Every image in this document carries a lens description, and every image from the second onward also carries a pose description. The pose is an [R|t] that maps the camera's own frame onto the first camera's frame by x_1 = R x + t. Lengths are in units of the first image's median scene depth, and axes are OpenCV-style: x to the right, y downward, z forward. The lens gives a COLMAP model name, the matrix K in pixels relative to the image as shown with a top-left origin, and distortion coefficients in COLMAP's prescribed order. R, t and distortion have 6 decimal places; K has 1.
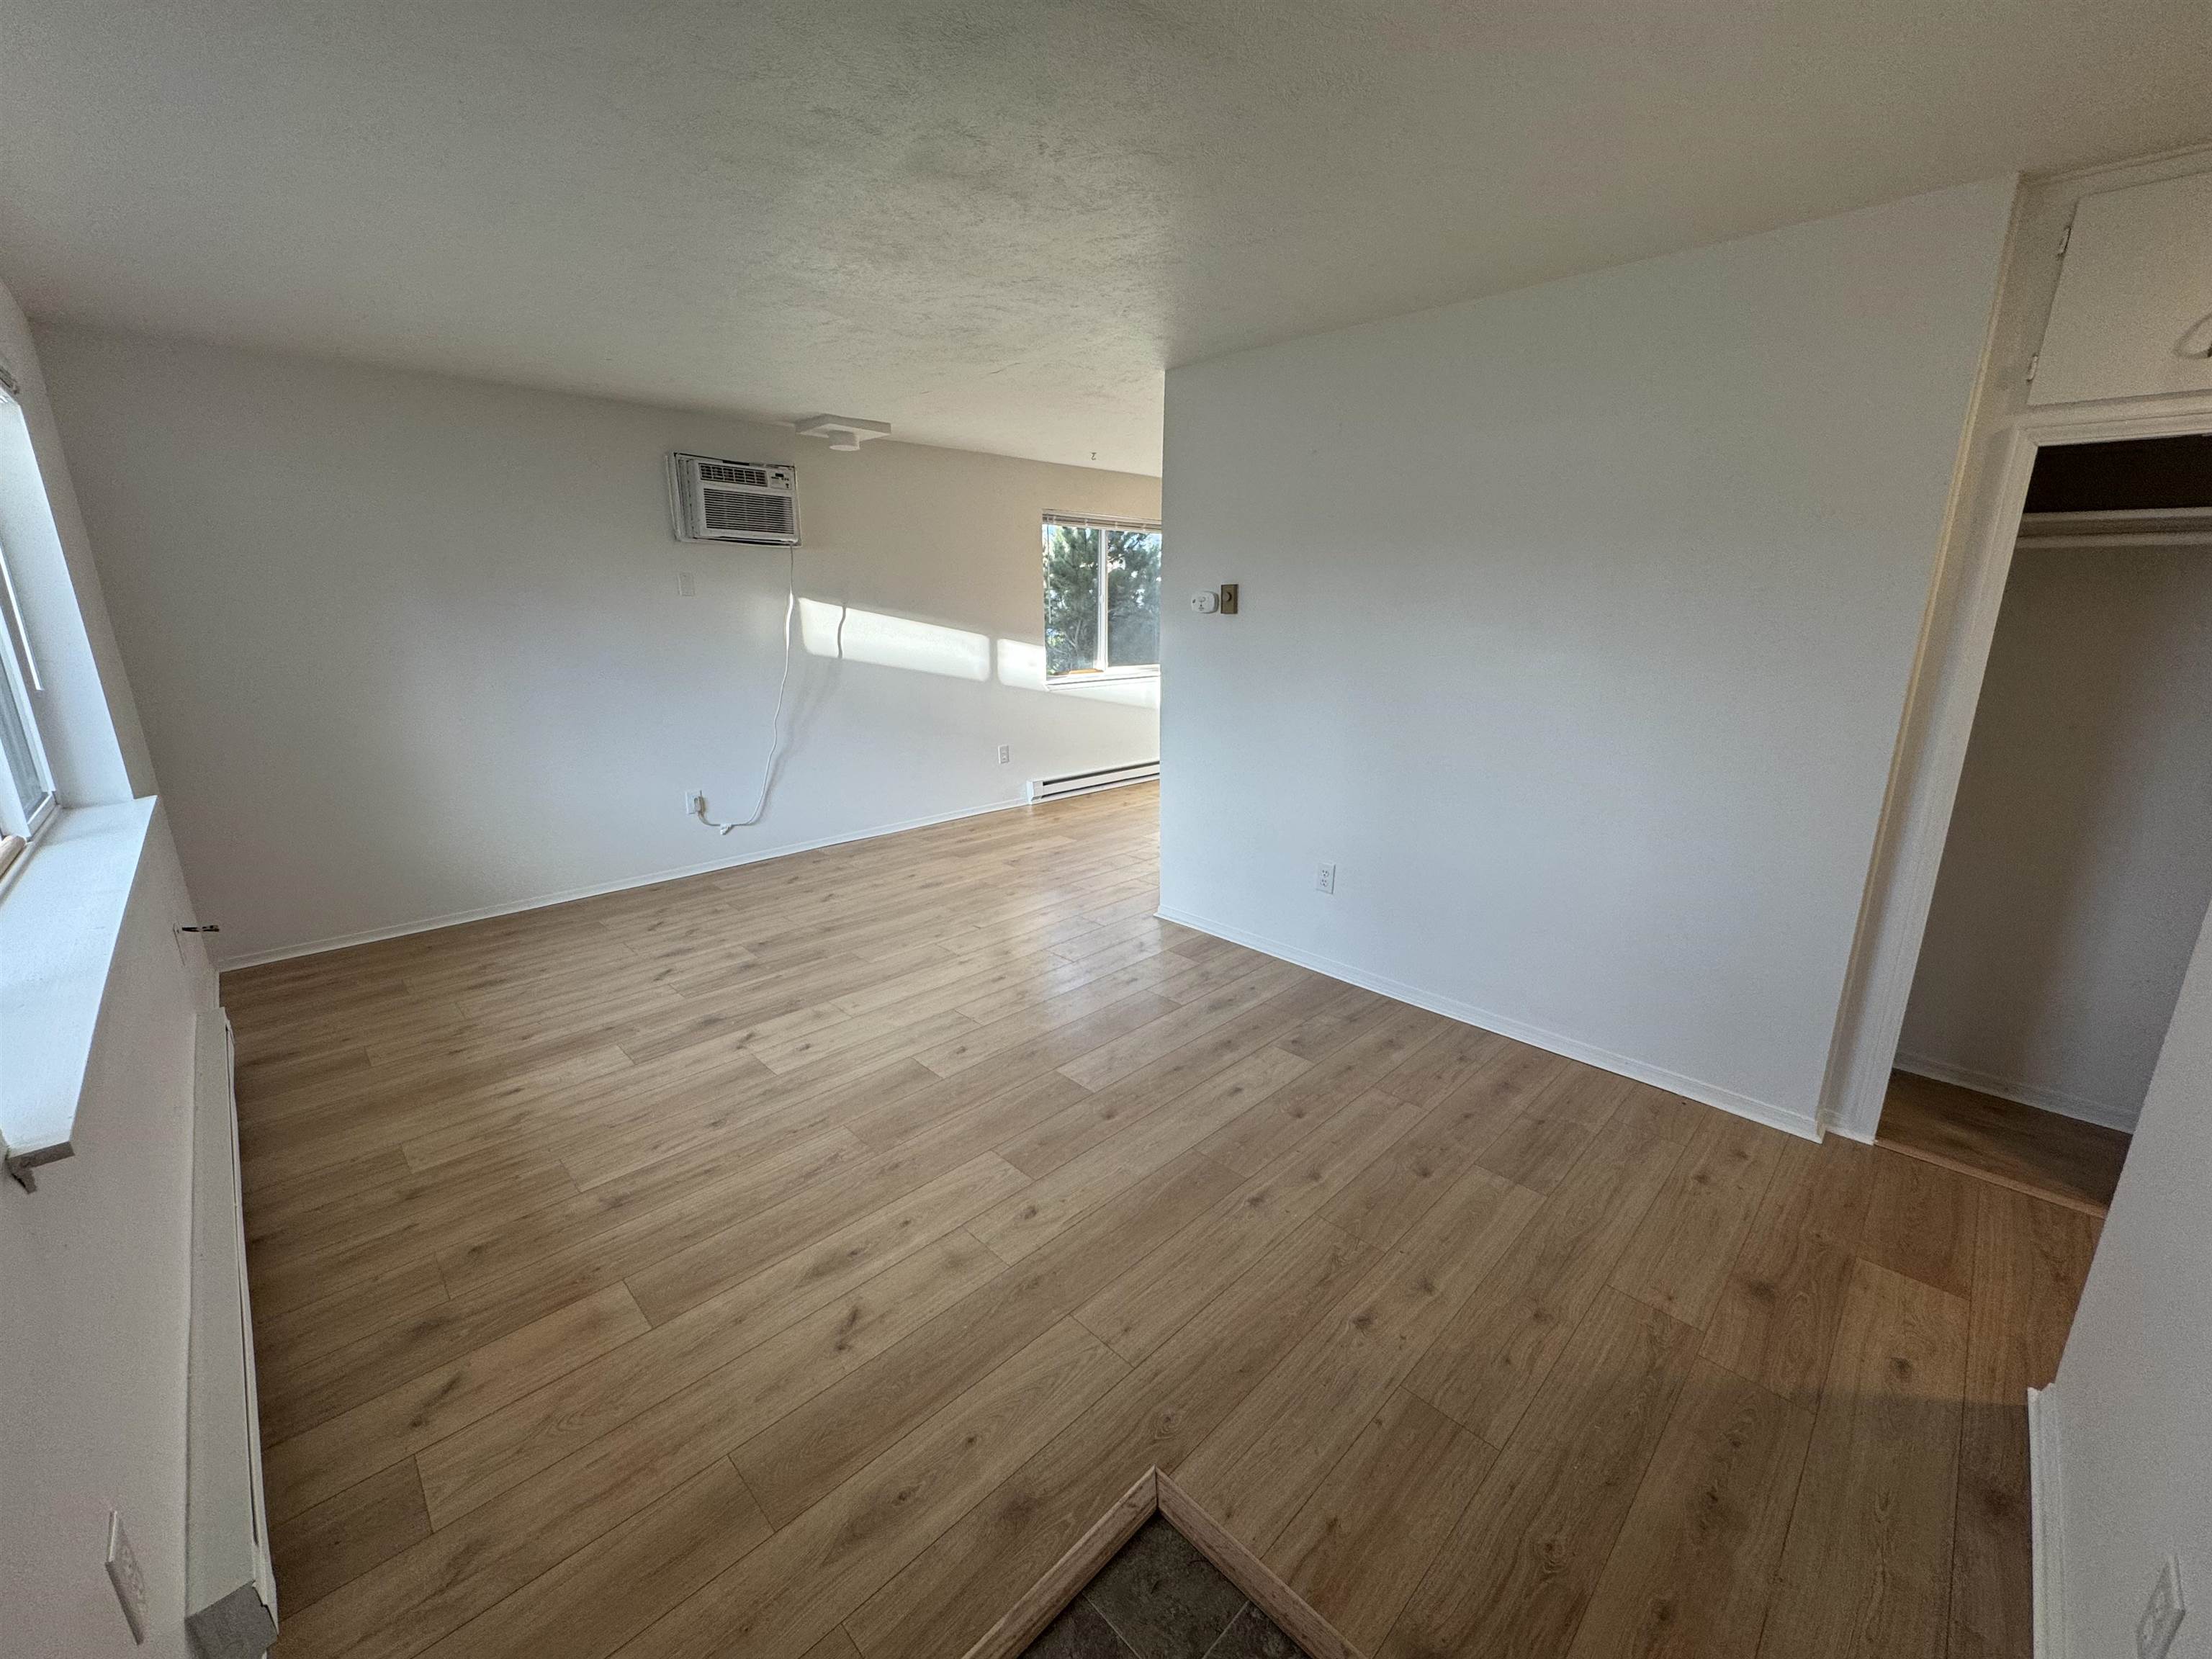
lens RADIAL K [[887.3, 0, 1113.7], [0, 887.3, 820.6], [0, 0, 1]] dist [0.000491, 0.000002]
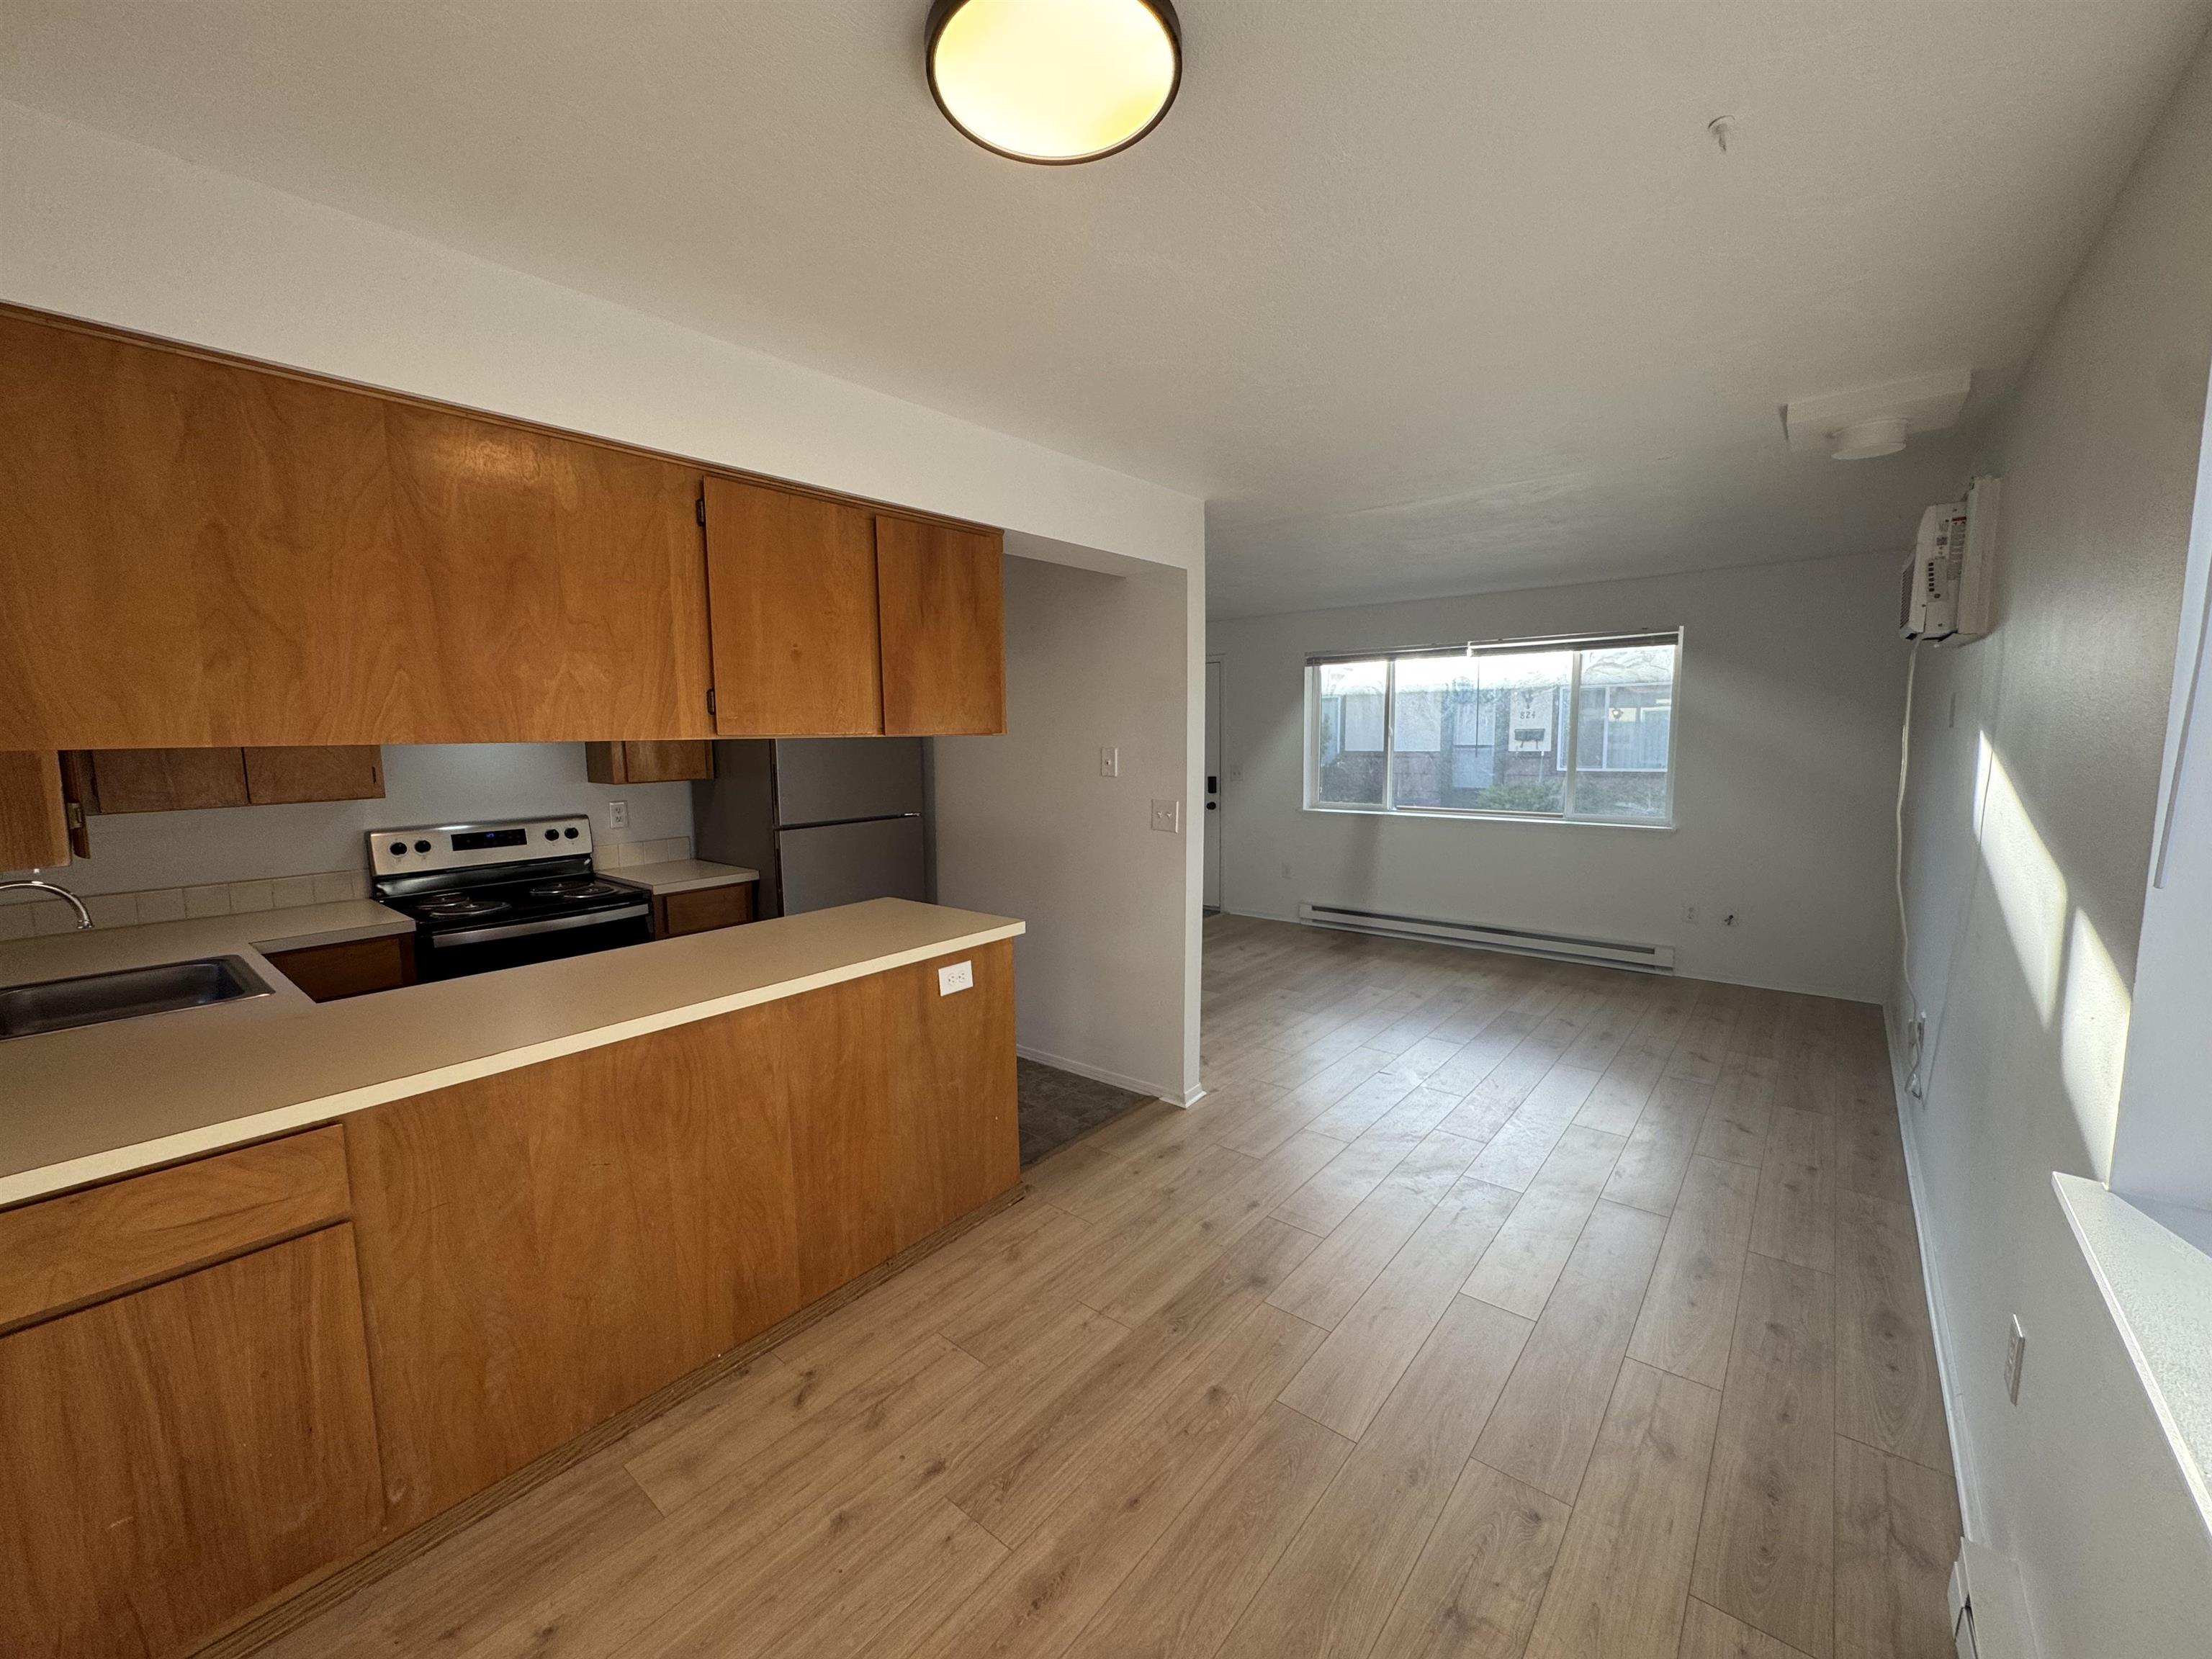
lens RADIAL K [[887.3, 0, 1106.2], [0, 887.3, 829.8], [0, 0, 1]] dist [0.000491, 0.000002]
pose [[-0.994135, 0.032704, -0.103085, 0.311057], [-0.006620, 0.932991, 0.359839, -0.607074], [0.107946, 0.358411, -0.927302, 2.249682]]
